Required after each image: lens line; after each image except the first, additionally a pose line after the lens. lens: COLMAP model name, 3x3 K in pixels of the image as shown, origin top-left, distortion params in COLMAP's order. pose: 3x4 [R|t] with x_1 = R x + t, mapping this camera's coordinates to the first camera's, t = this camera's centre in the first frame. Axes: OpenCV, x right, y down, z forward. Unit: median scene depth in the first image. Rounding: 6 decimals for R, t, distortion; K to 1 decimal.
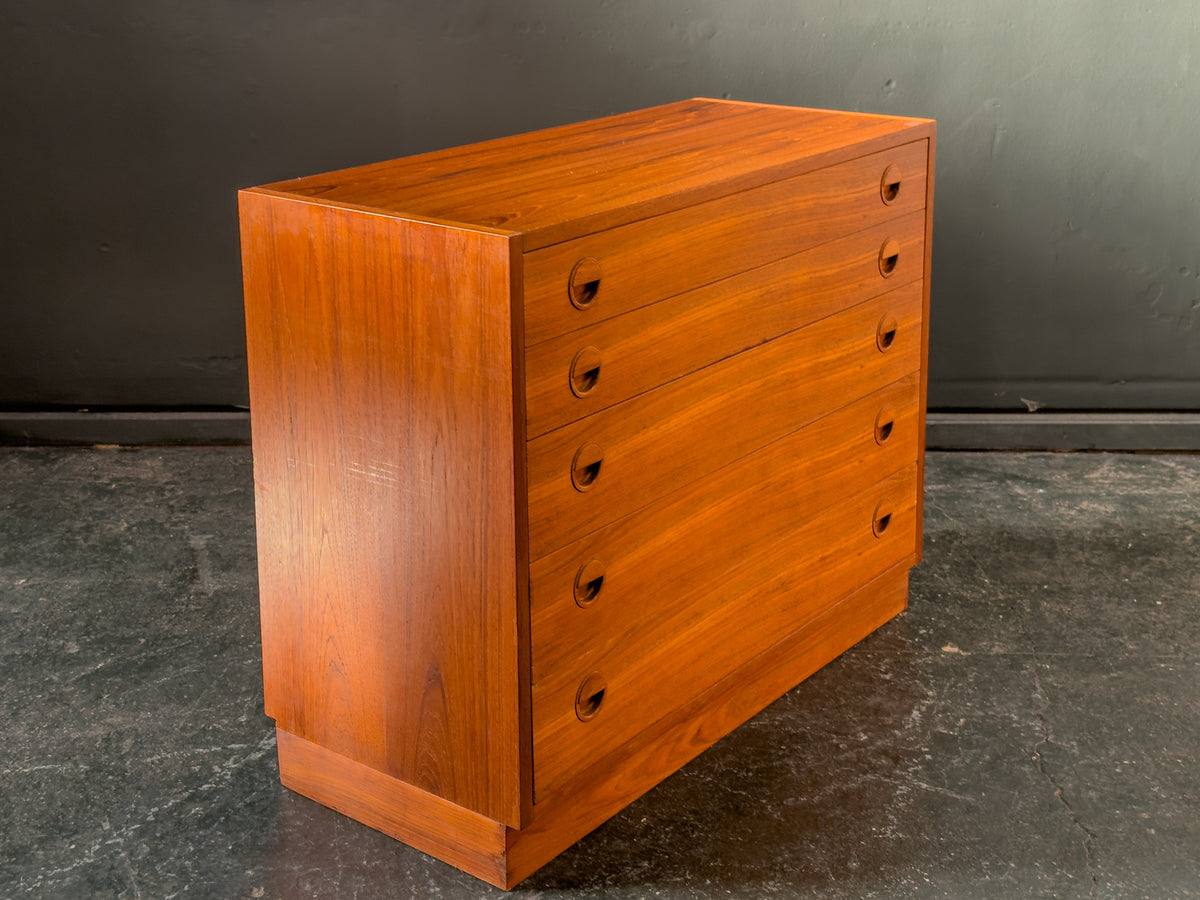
lens RADIAL K [[1736.2, 0, 603.8], [0, 1736.2, 258.5], [0, 0, 1]] dist [0.115582, 0.000000]
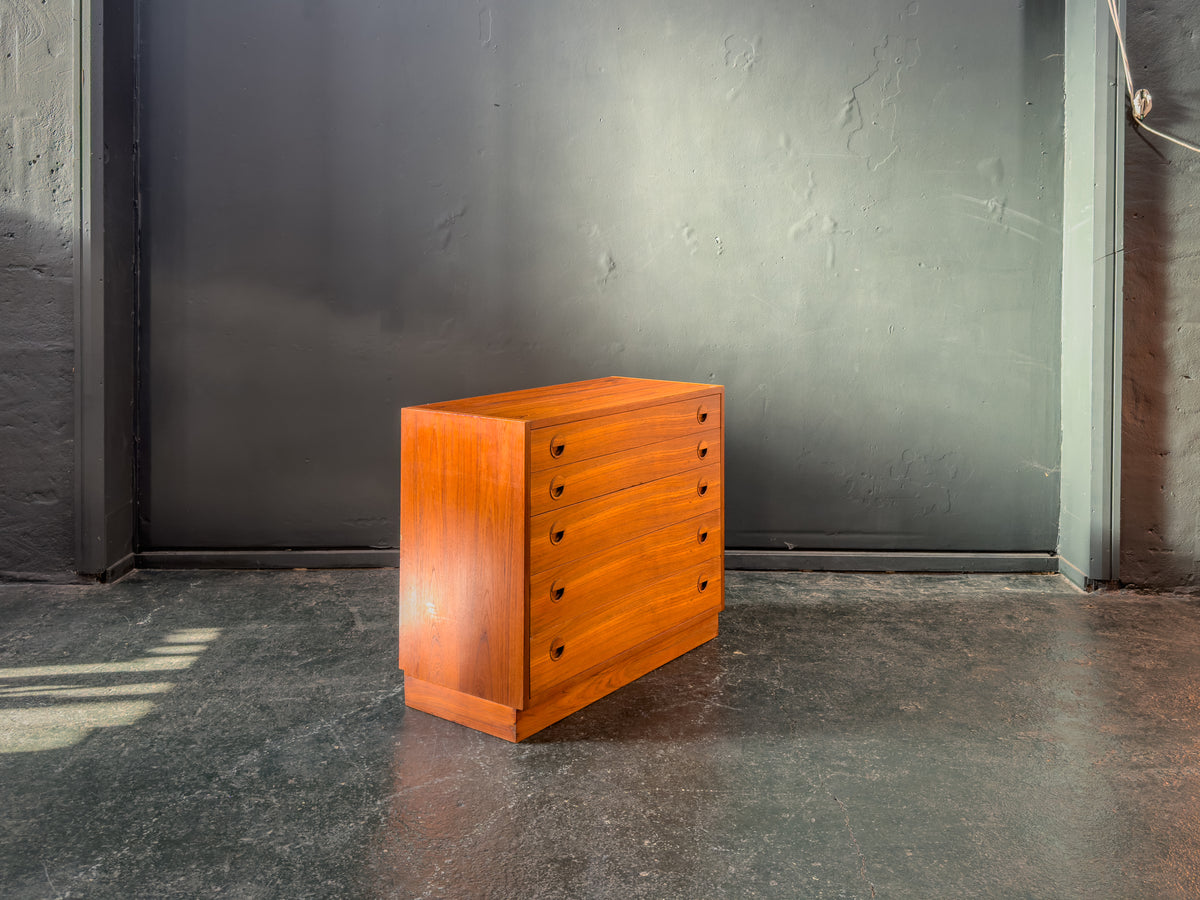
lens RADIAL K [[1107.9, 0, 596.7], [0, 1107.9, 266.2], [0, 0, 1]] dist [0.090369, 0.000000]
pose [[0.999705, 0.010261, 0.022030, 0.004749], [-0.005032, 0.974250, -0.225416, 0.093538], [-0.023776, 0.225239, 0.974013, -0.381104]]
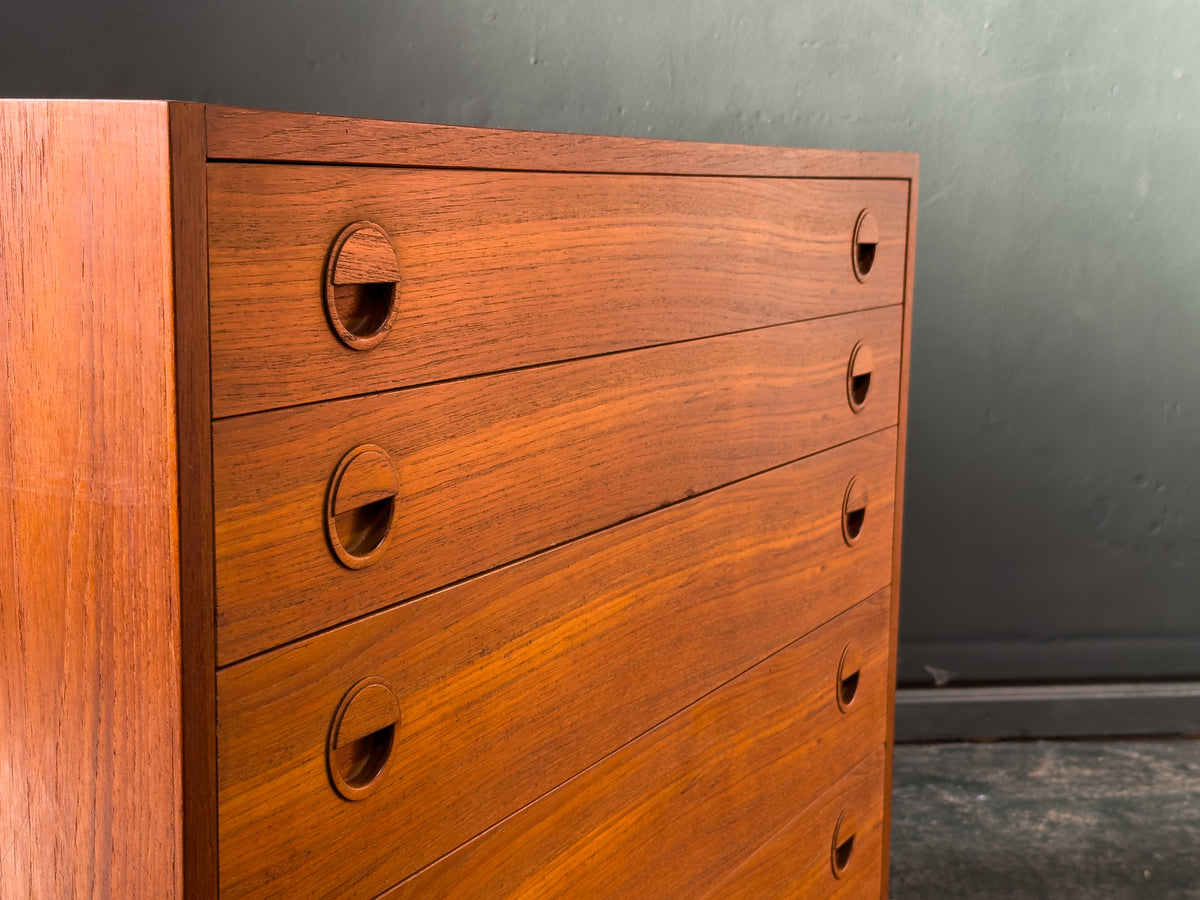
lens RADIAL K [[1736.2, 0, 603.3], [0, 1736.2, 453.3], [0, 0, 1]] dist [0.115582, 0.000000]
pose [[0.982552, -0.004741, 0.185929, -0.026364], [0.020609, 0.996294, -0.083504, 0.075887], [-0.184844, 0.085879, 0.979008, 0.498098]]
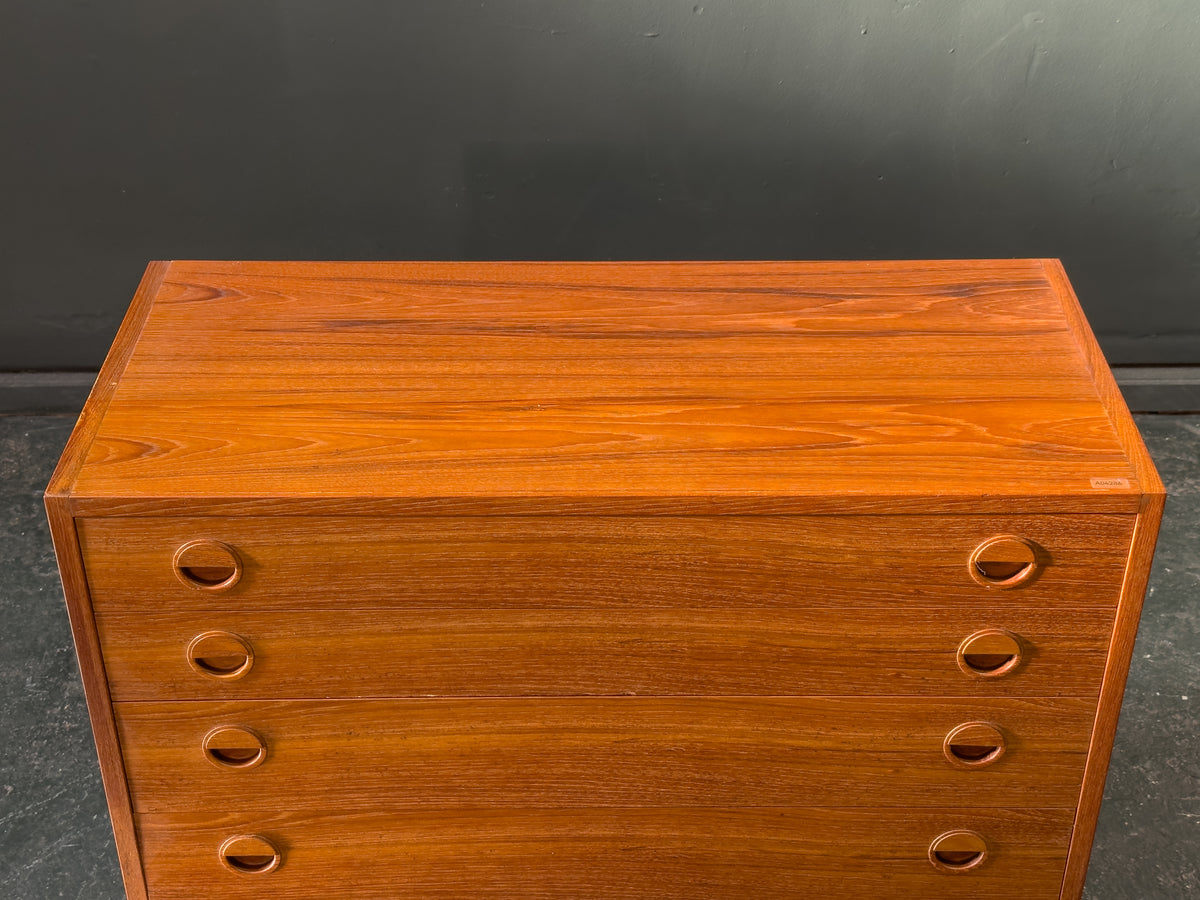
lens RADIAL K [[1736.2, 0, 603.8], [0, 1736.2, 457.6], [0, 0, 1]] dist [0.115582, 0.000000]
pose [[0.999560, -0.014174, 0.026049, 0.007077], [0.003891, 0.933469, 0.358637, -0.275326], [-0.029399, -0.358378, 0.933114, 0.289853]]
